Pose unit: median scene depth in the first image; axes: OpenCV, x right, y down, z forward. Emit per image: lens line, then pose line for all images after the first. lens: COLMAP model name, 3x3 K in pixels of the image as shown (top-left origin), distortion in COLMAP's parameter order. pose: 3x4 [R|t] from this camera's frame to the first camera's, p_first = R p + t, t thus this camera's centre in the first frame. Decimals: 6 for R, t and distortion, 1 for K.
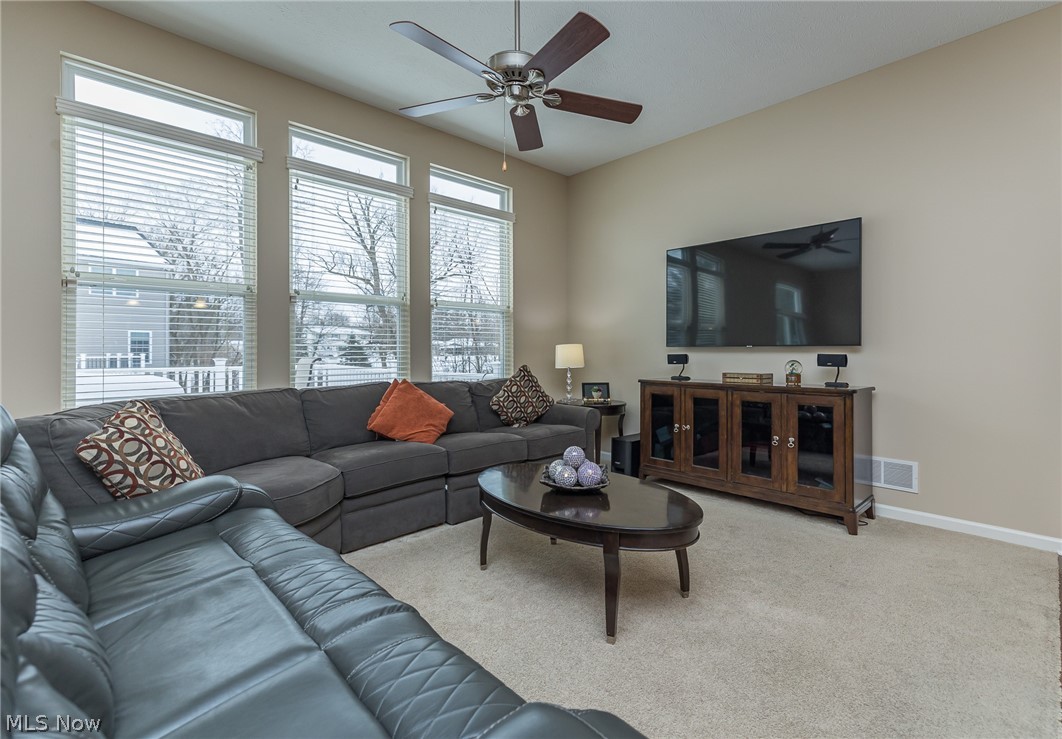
lens RADIAL K [[482.9, 0, 593.8], [0, 482.9, 347.6], [0, 0, 1]] dist [0.000866, 0.000133]
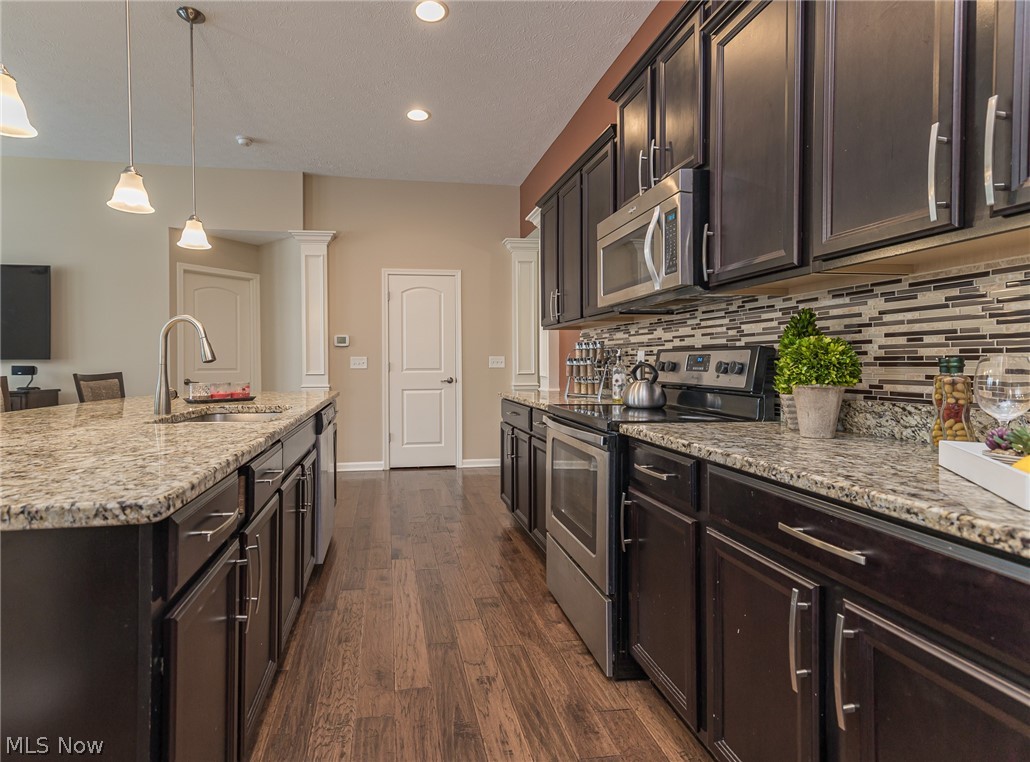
lens RADIAL K [[520.3, 0, 467.5], [0, 520.3, 363.2], [0, 0, 1]] dist [0.002911, 0.000300]
pose [[0.609184, -0.002005, 0.793026, 0.090966], [0.000299, 0.999997, 0.002298, 0.001187], [-0.793029, -0.001163, 0.609183, -0.729726]]
